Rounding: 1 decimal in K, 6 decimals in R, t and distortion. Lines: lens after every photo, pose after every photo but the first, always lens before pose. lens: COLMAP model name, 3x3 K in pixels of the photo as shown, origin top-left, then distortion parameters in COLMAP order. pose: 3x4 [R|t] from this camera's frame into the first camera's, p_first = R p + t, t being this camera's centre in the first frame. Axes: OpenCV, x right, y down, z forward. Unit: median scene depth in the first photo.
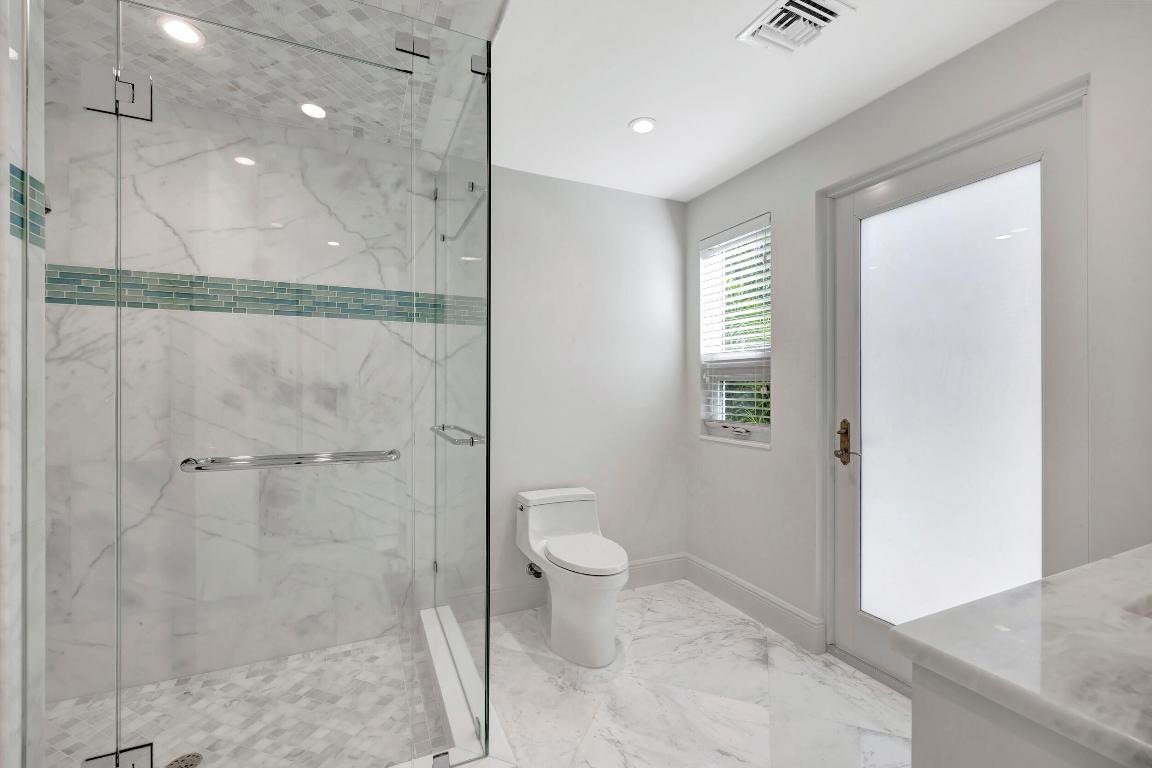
lens RADIAL K [[485.5, 0, 572.3], [0, 485.5, 388.6], [0, 0, 1]] dist [0.006164, -0.000179]
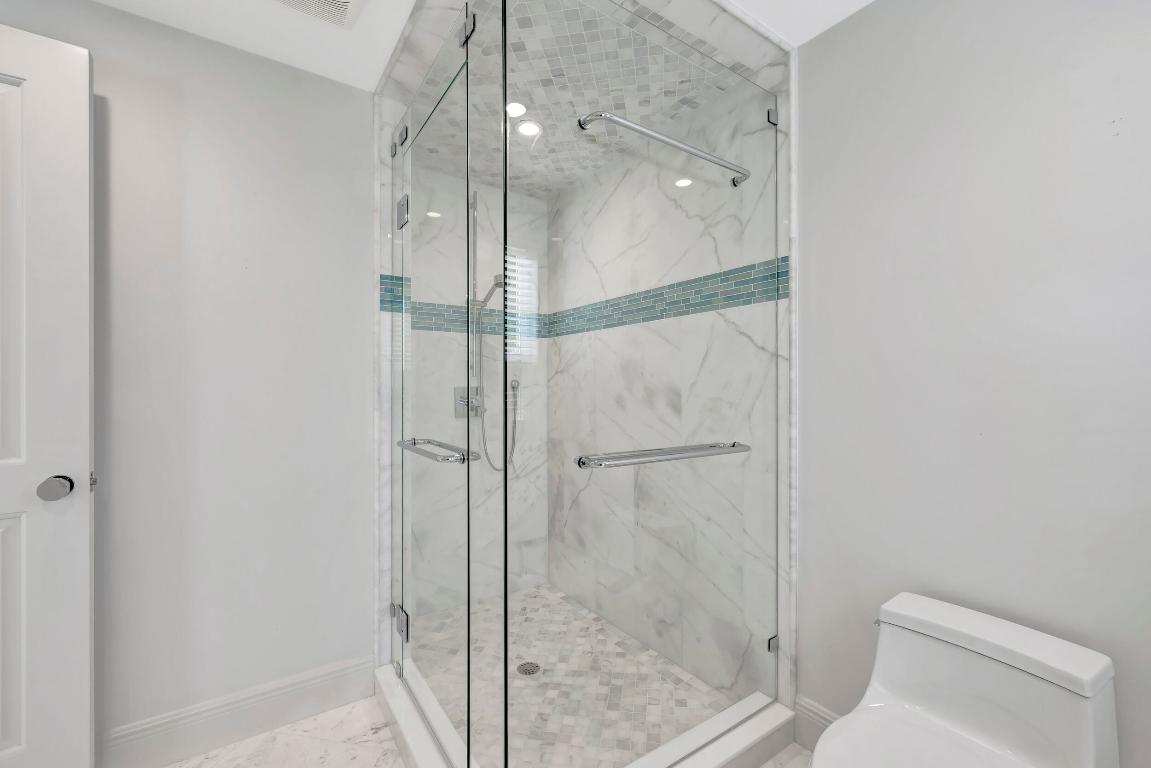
lens RADIAL K [[485.0, 0, 571.8], [0, 485.0, 388.6], [0, 0, 1]] dist [0.006164, -0.000179]
pose [[0.174191, -0.000463, -0.984712, 0.410911], [-0.003801, 0.999992, -0.001143, -0.003608], [0.984705, 0.003942, 0.174187, 0.656656]]
